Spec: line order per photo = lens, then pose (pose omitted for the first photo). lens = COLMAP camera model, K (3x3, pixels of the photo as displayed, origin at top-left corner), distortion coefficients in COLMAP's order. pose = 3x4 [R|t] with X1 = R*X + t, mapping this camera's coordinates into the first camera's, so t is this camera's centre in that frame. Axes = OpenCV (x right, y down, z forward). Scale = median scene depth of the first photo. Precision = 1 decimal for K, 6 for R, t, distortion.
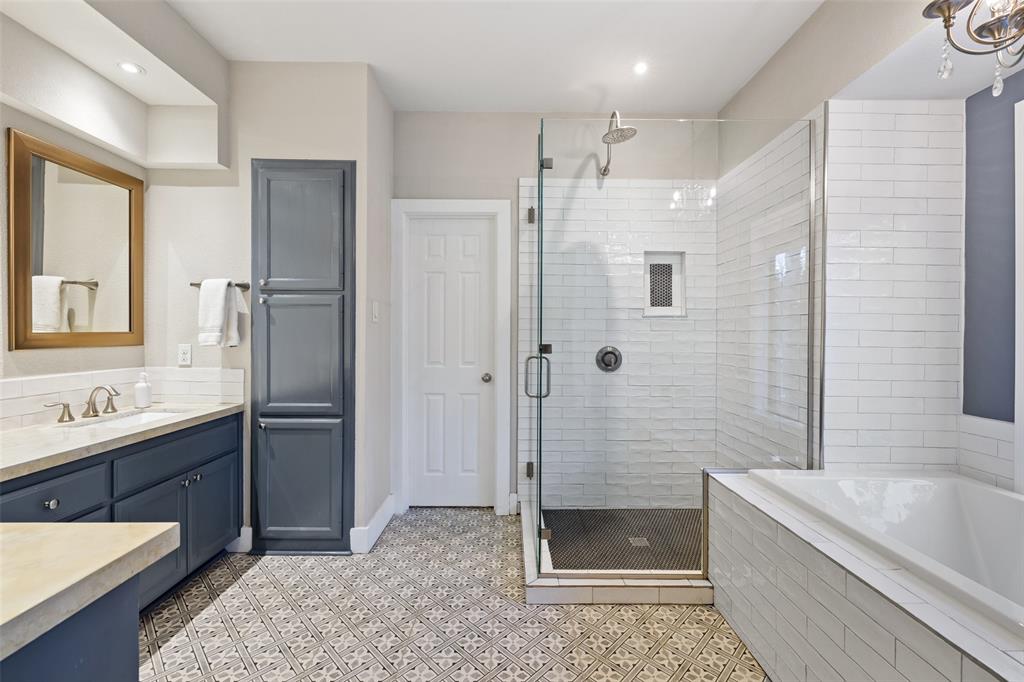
lens RADIAL K [[431.0, 0, 510.6], [0, 431.0, 338.9], [0, 0, 1]] dist [-0.000822, 0.000340]
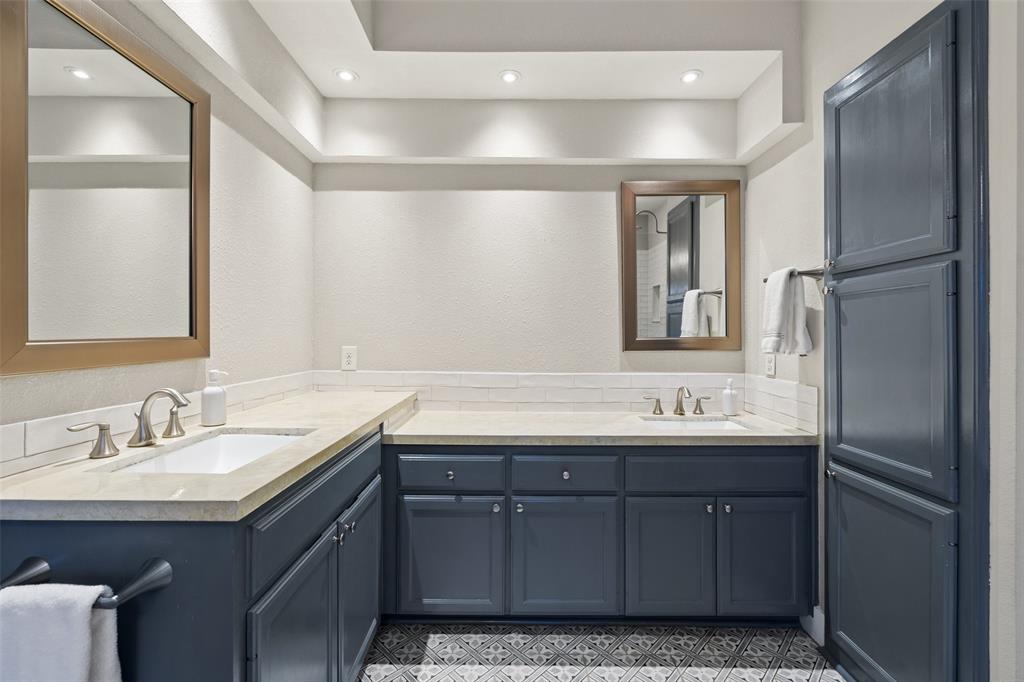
lens RADIAL K [[431.0, 0, 509.3], [0, 431.0, 334.0], [0, 0, 1]] dist [-0.000822, 0.000340]
pose [[-0.004762, -0.010593, -0.999933, 0.109319], [-0.014490, 0.999840, -0.010523, -0.004795], [0.999884, 0.014439, -0.004915, 0.493602]]
